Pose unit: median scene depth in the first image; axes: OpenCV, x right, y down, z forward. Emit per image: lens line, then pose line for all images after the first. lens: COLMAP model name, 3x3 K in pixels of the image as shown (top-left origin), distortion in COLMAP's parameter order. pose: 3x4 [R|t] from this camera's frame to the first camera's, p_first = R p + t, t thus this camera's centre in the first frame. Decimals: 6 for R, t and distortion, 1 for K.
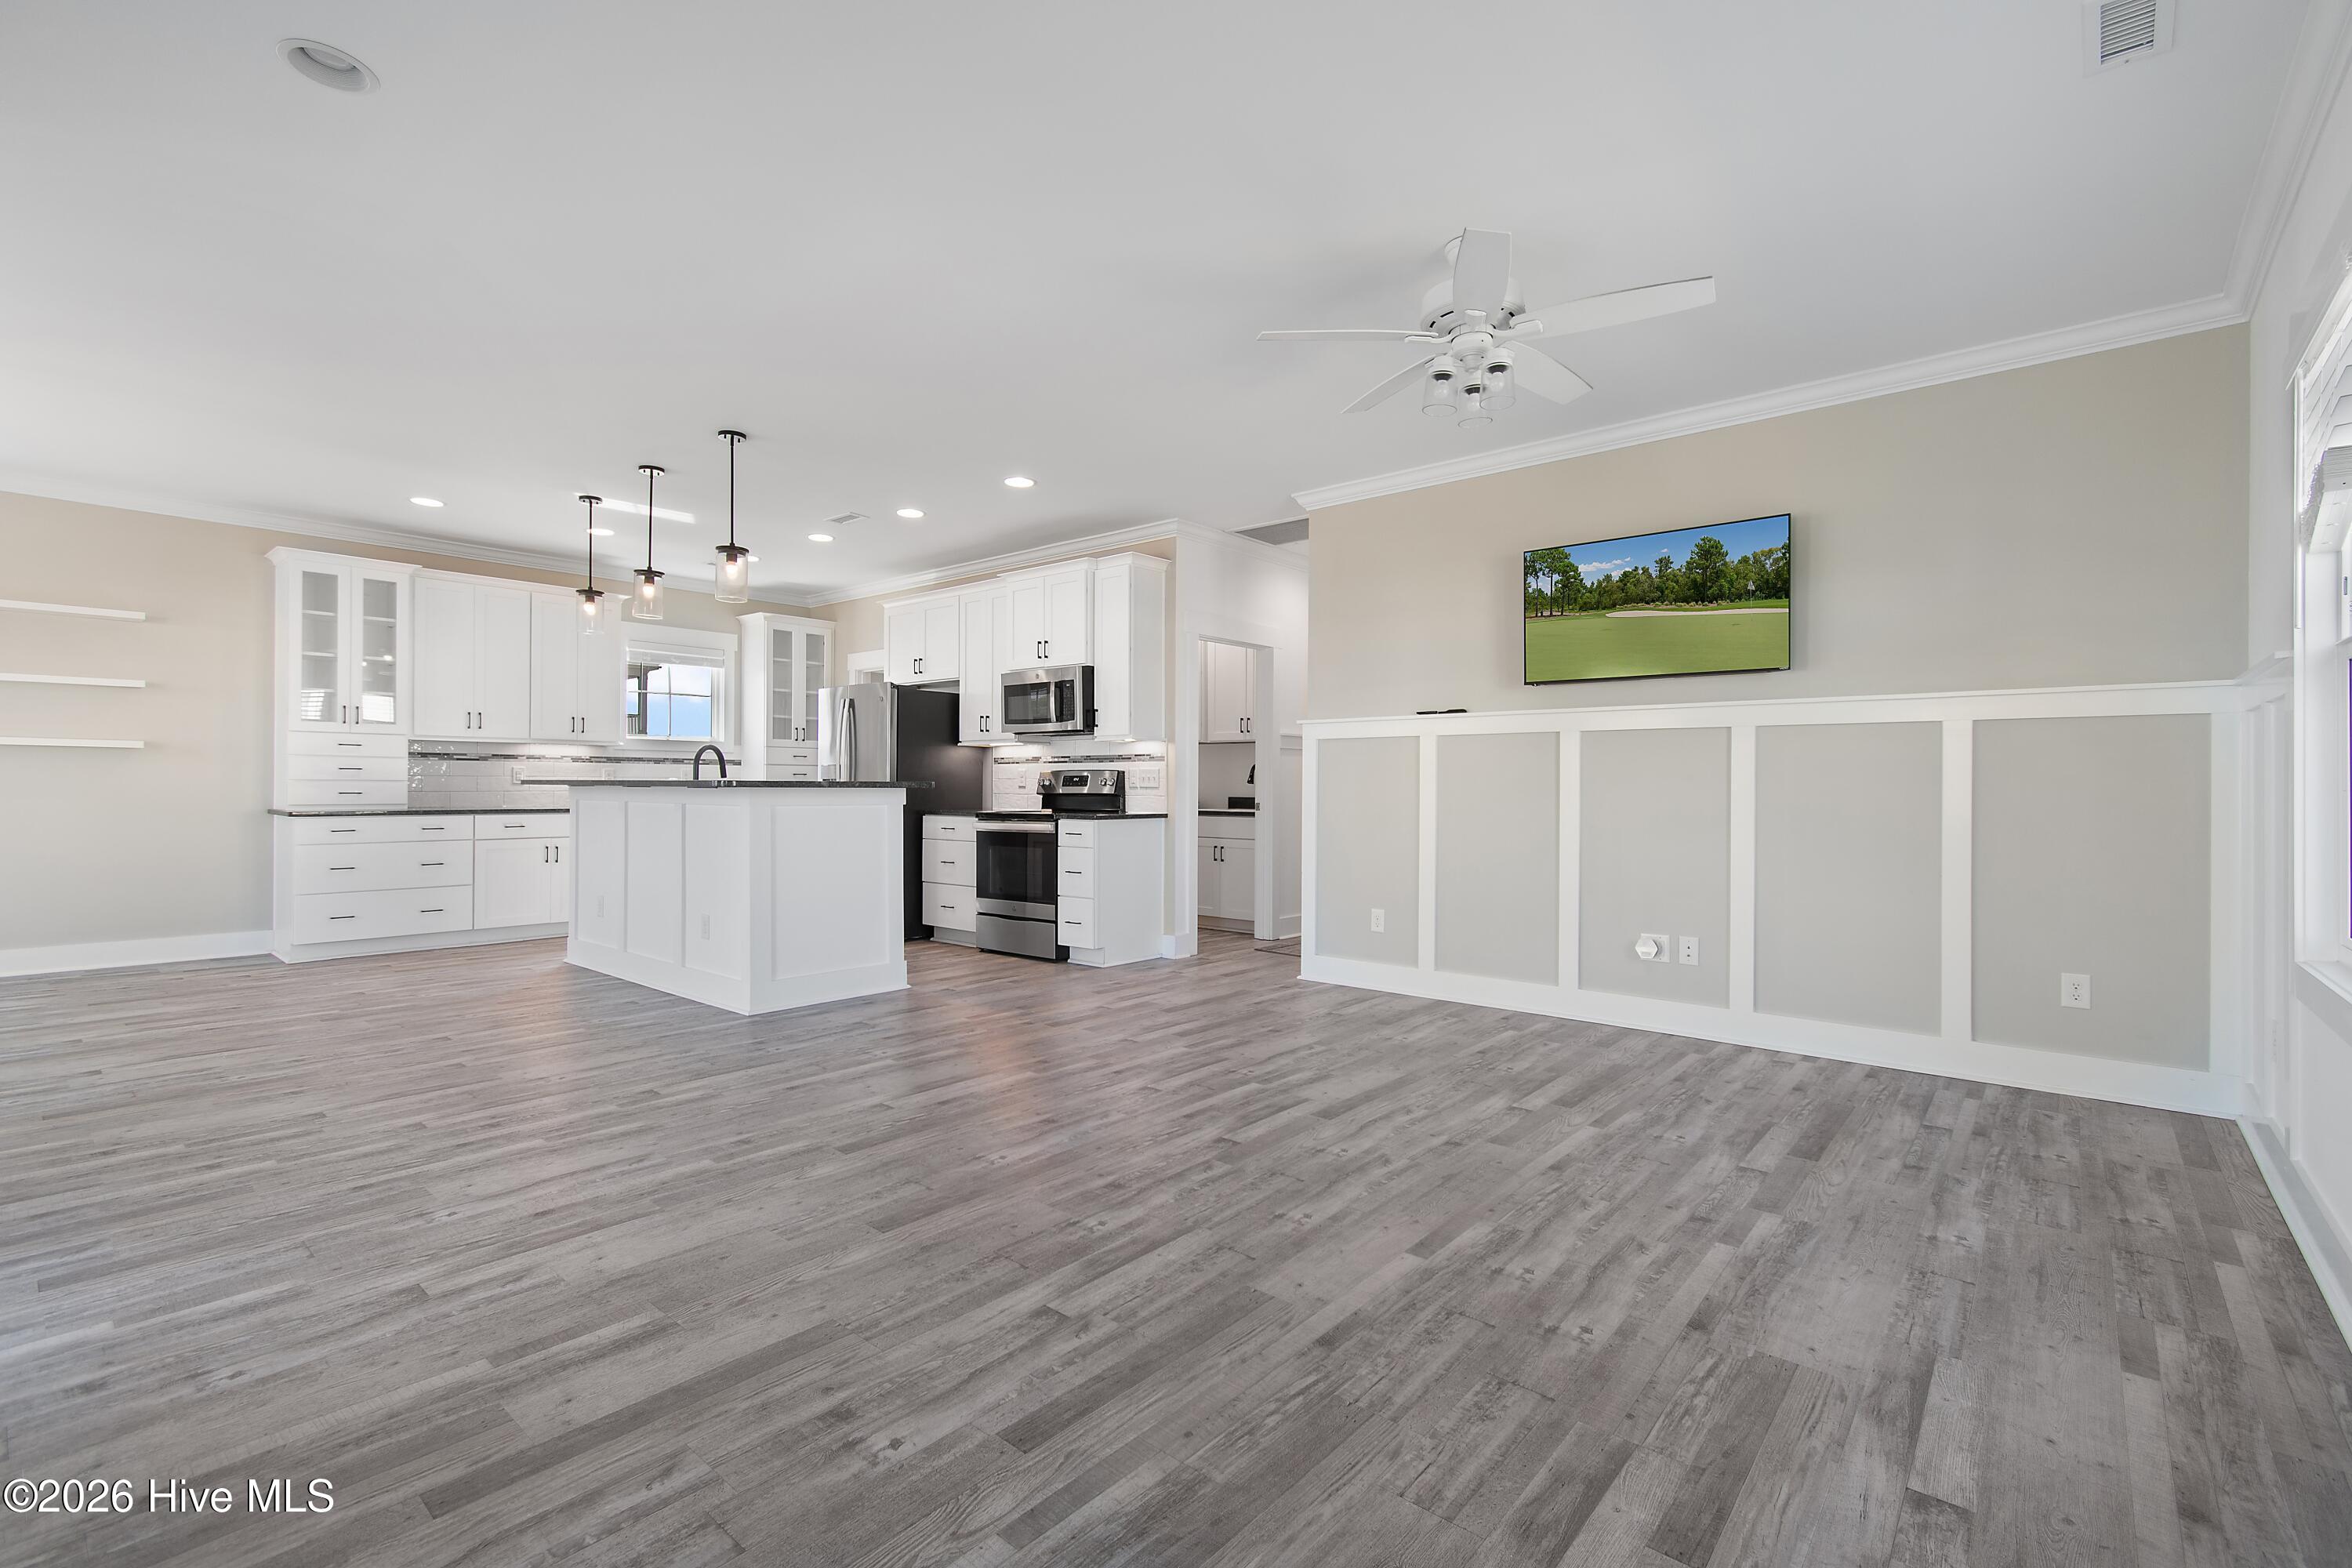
lens RADIAL K [[1032.8, 0, 1173.2], [0, 1032.8, 782.9], [0, 0, 1]] dist [0.003243, -0.000448]
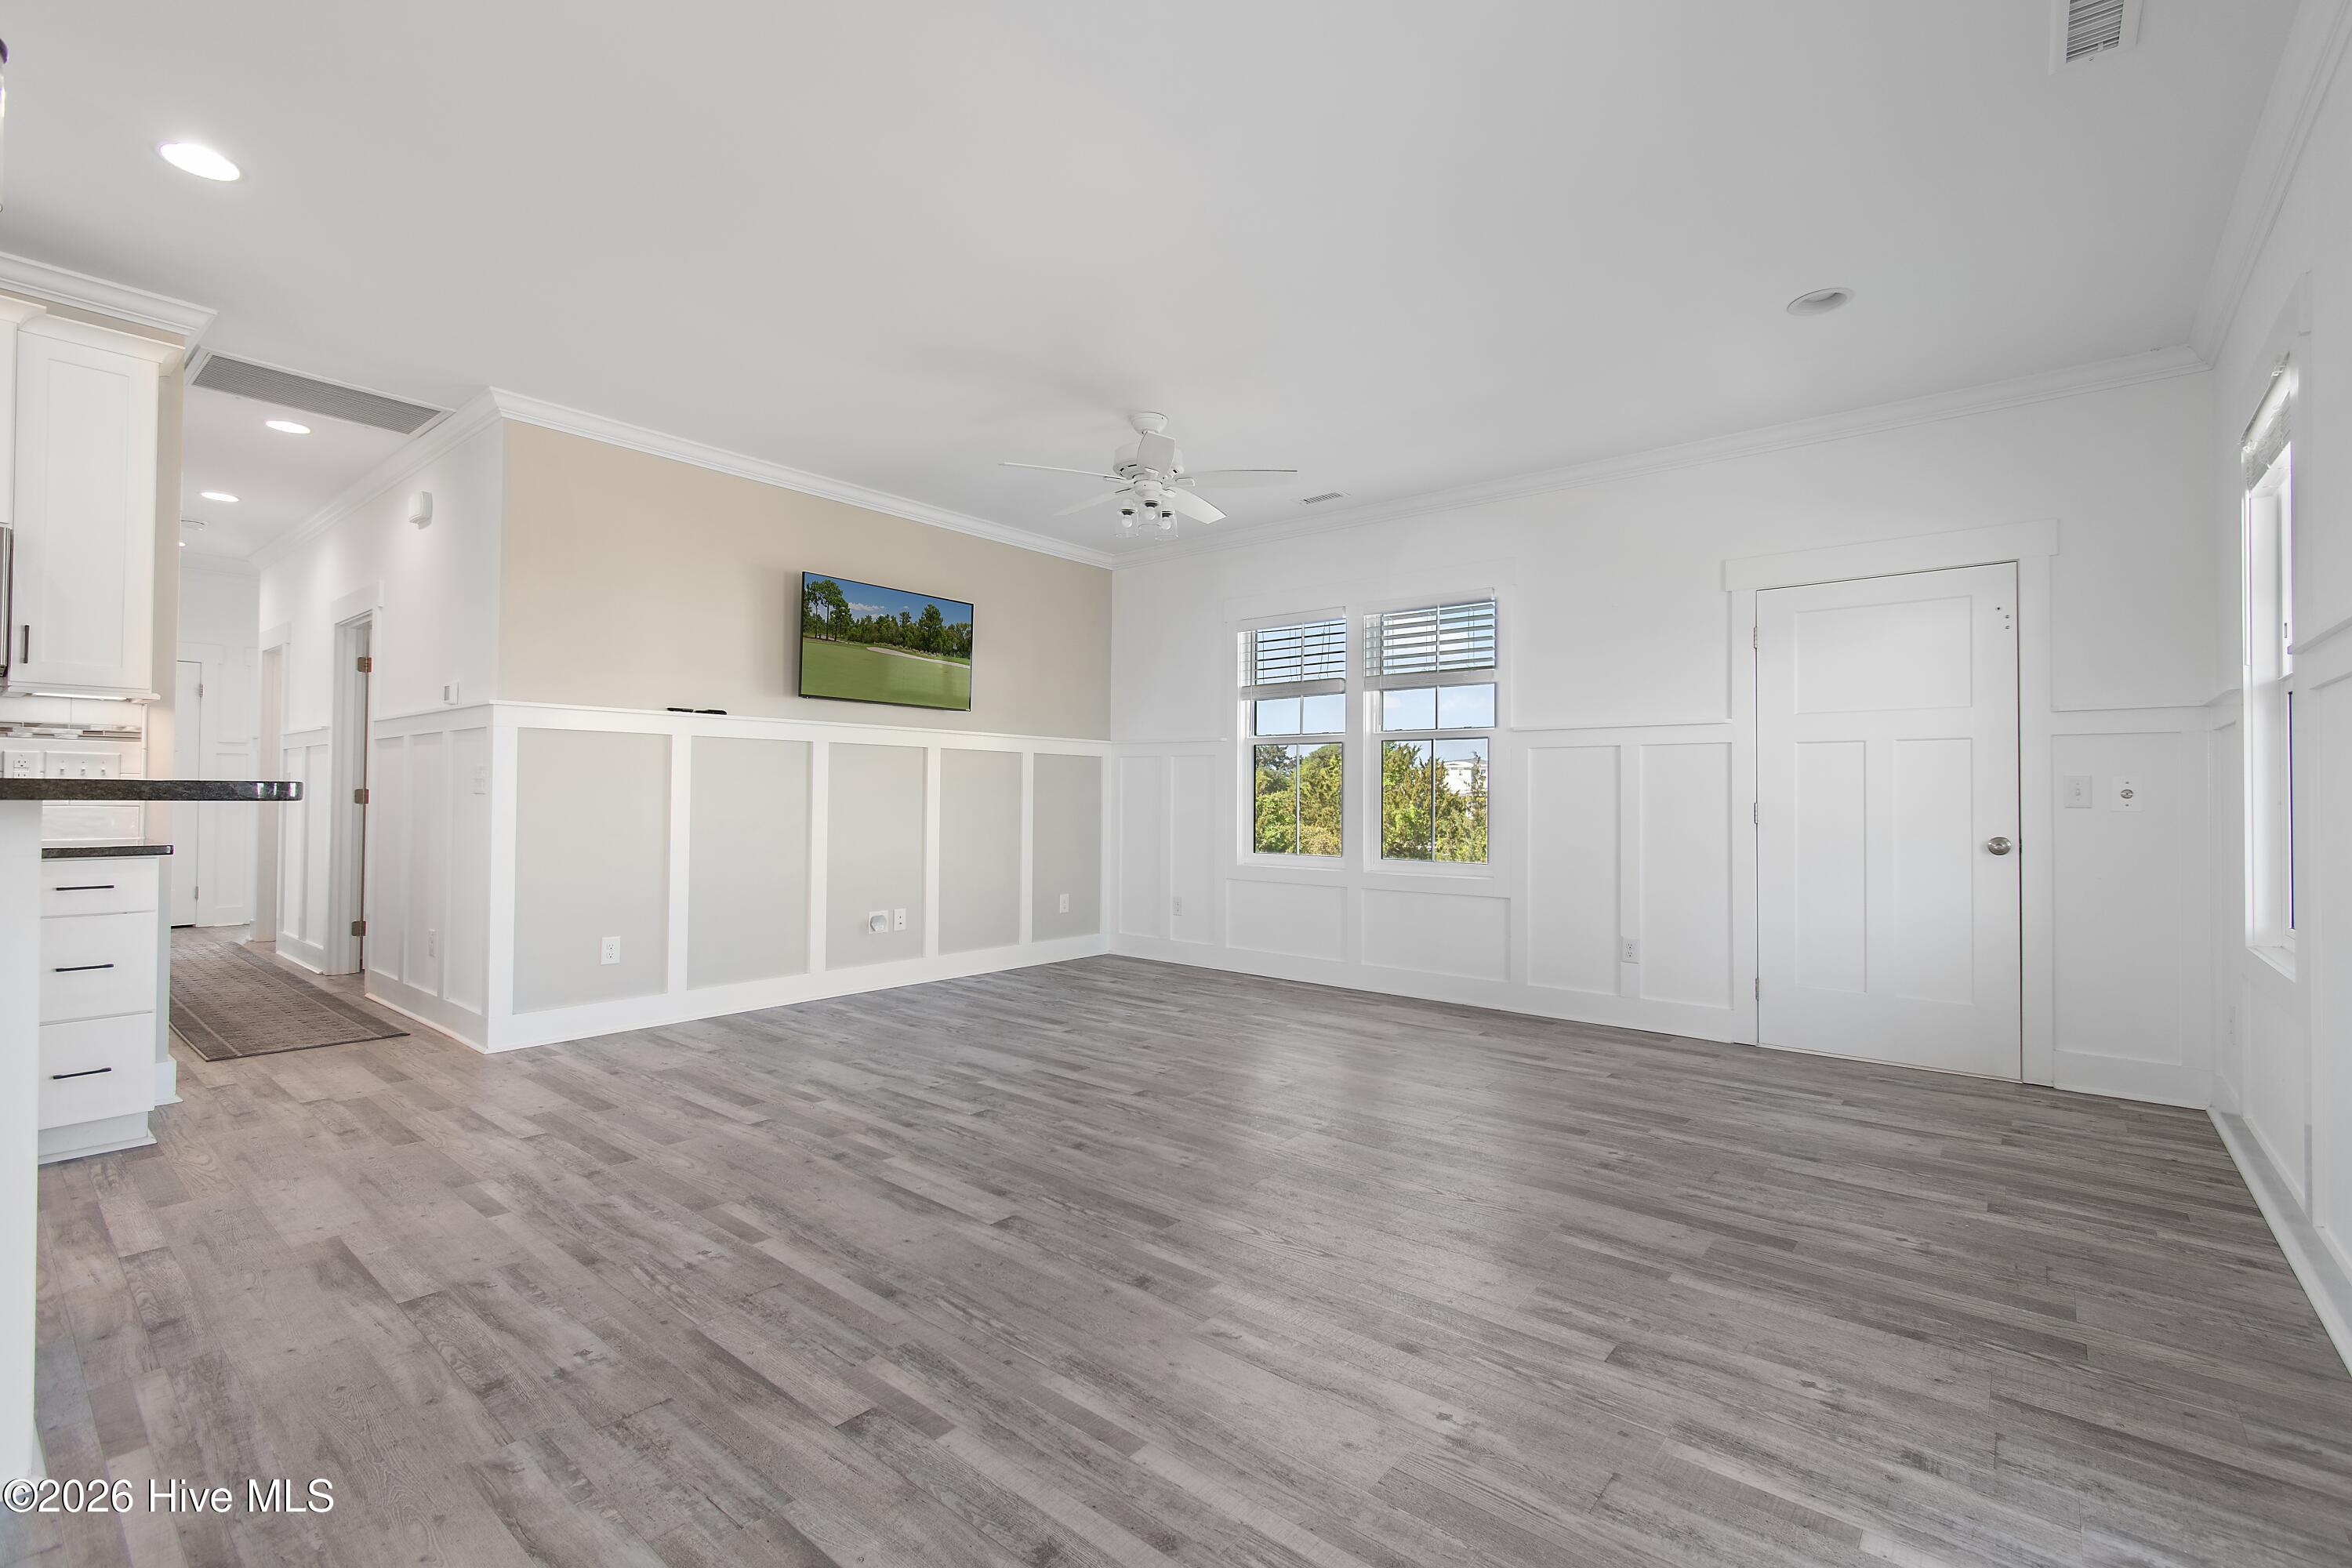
lens RADIAL K [[1032.8, 0, 1173.2], [0, 1032.8, 782.9], [0, 0, 1]] dist [0.003243, -0.000448]
pose [[-0.013046, 0.006858, 0.999891, -0.609082], [-0.011767, 0.999906, -0.007012, -0.002229], [-0.999846, -0.011857, -0.012964, 0.522060]]
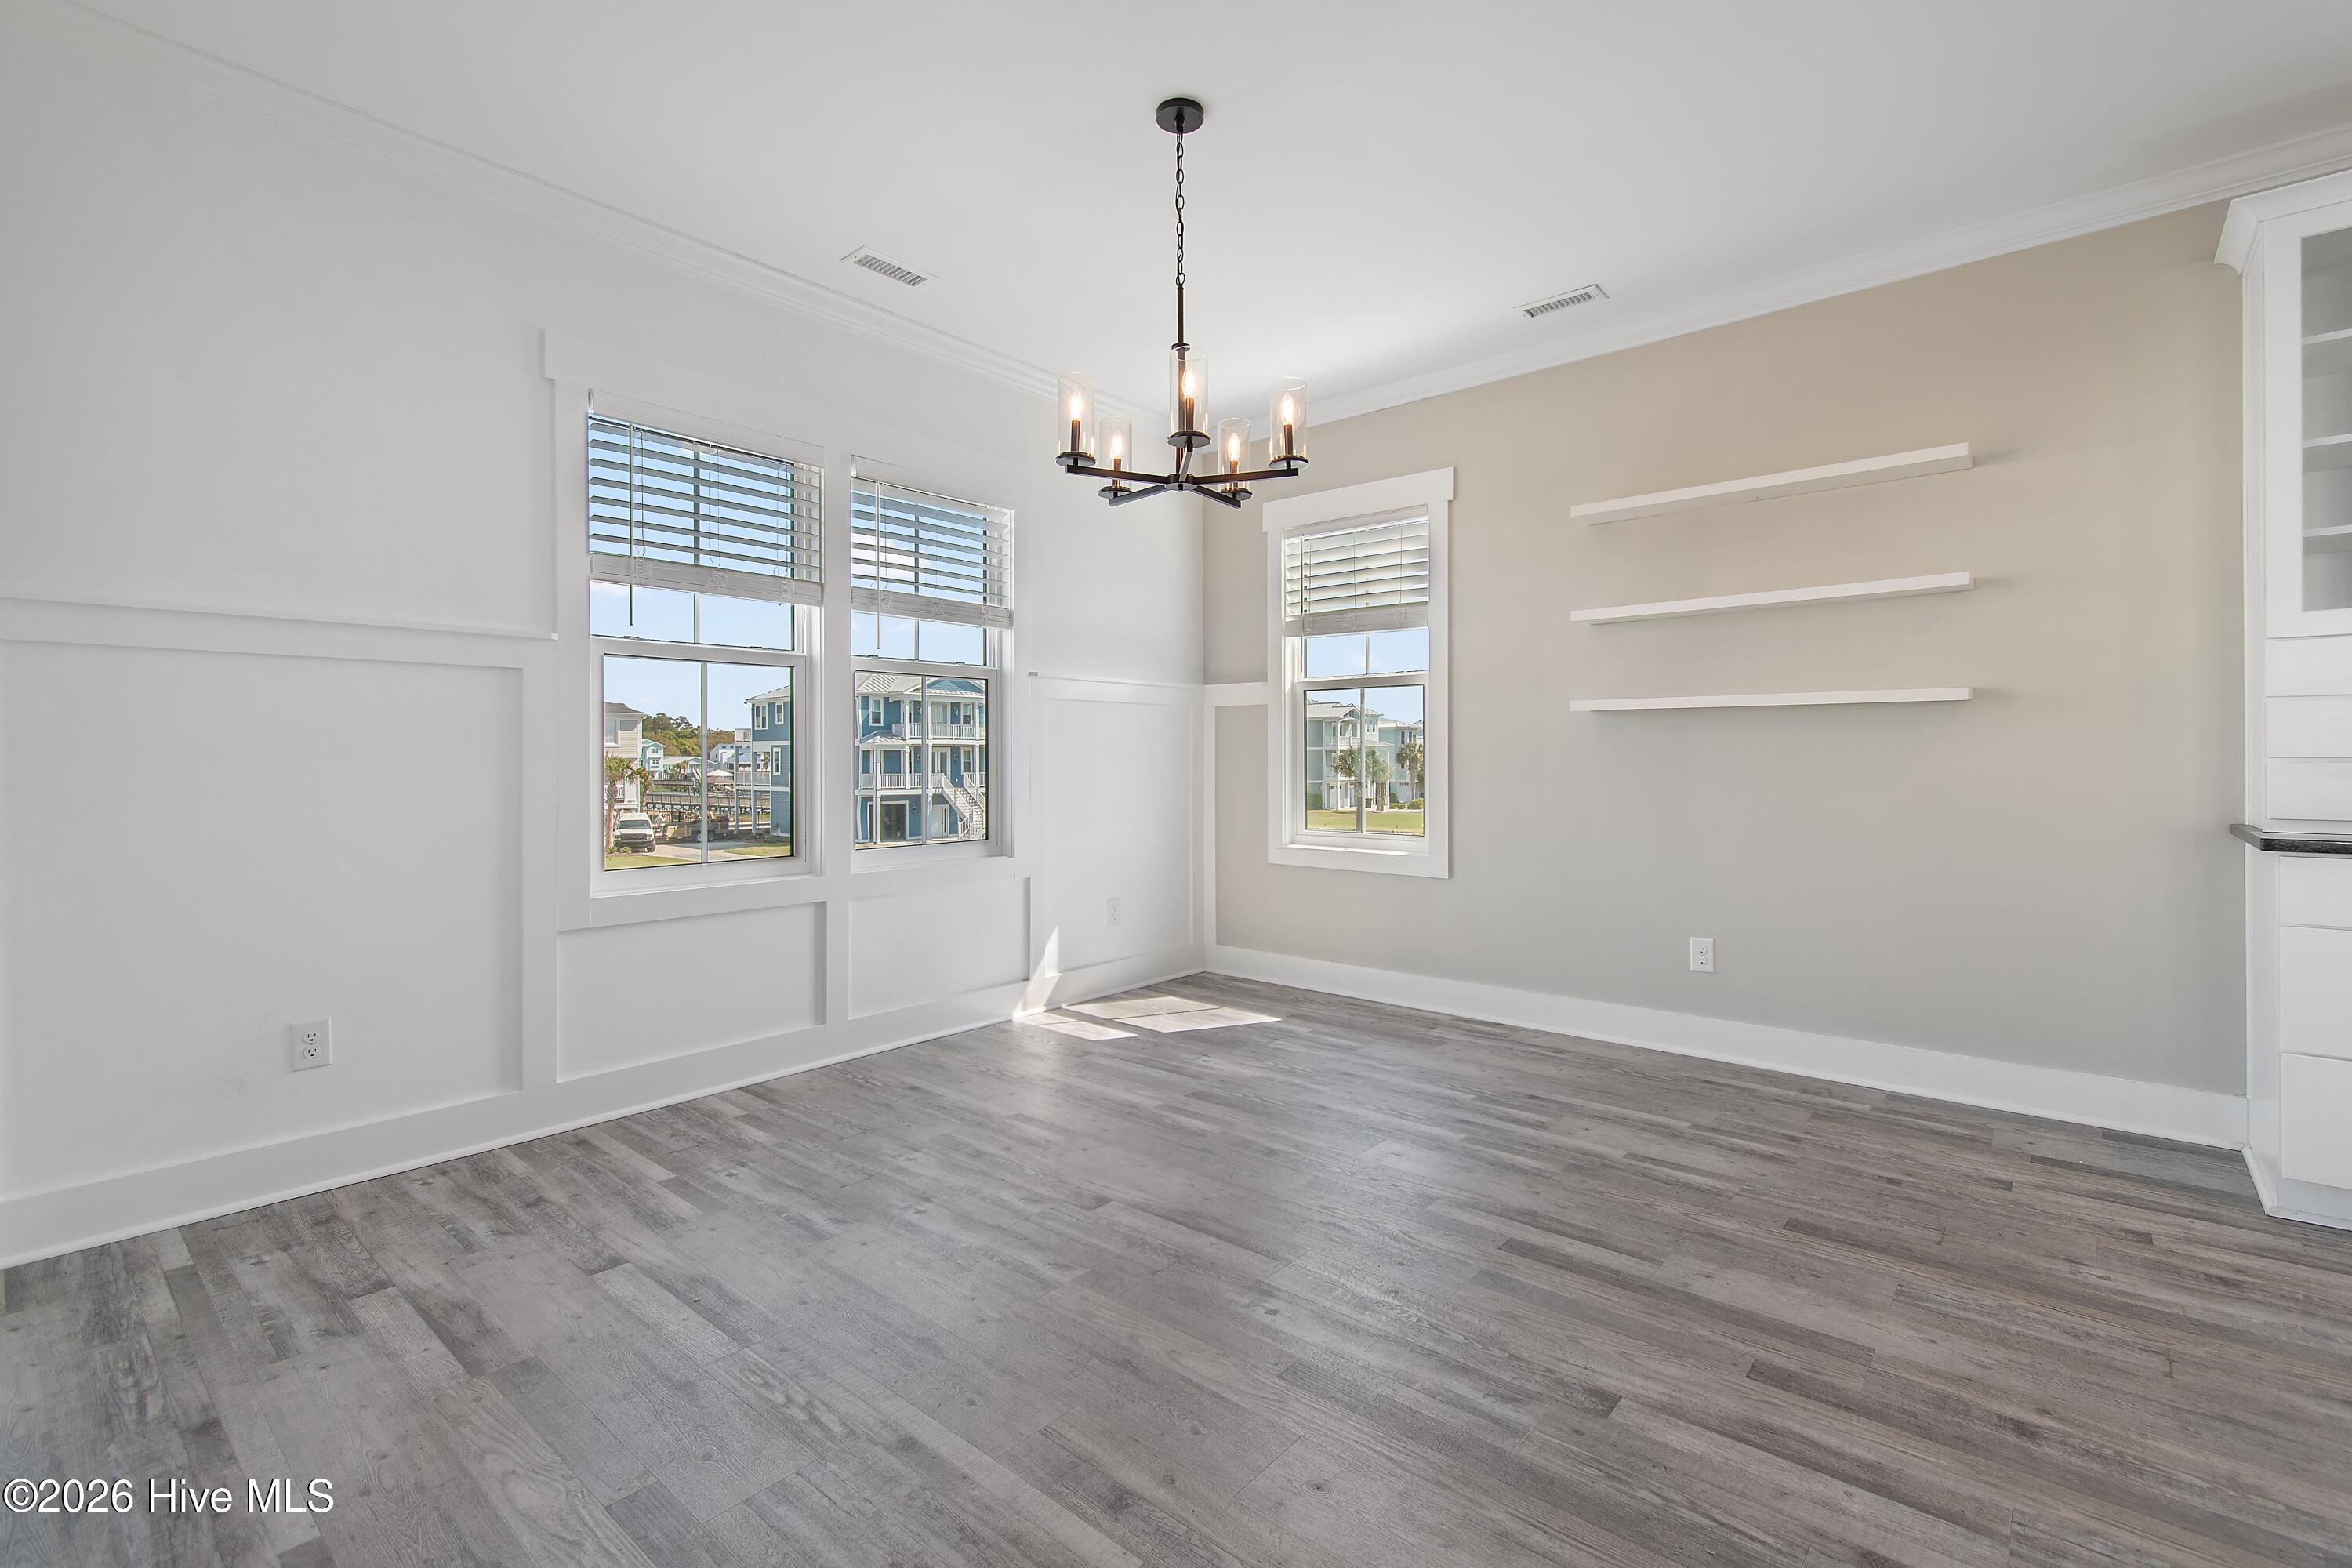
lens RADIAL K [[1047.3, 0, 1179.0], [0, 1047.3, 754.9], [0, 0, 1]] dist [-0.000749, -0.000255]
pose [[0.000212, -0.010603, -0.999944, -0.465516], [0.005034, 0.999931, -0.010602, -0.001780], [0.999987, -0.005032, 0.000265, 0.600185]]
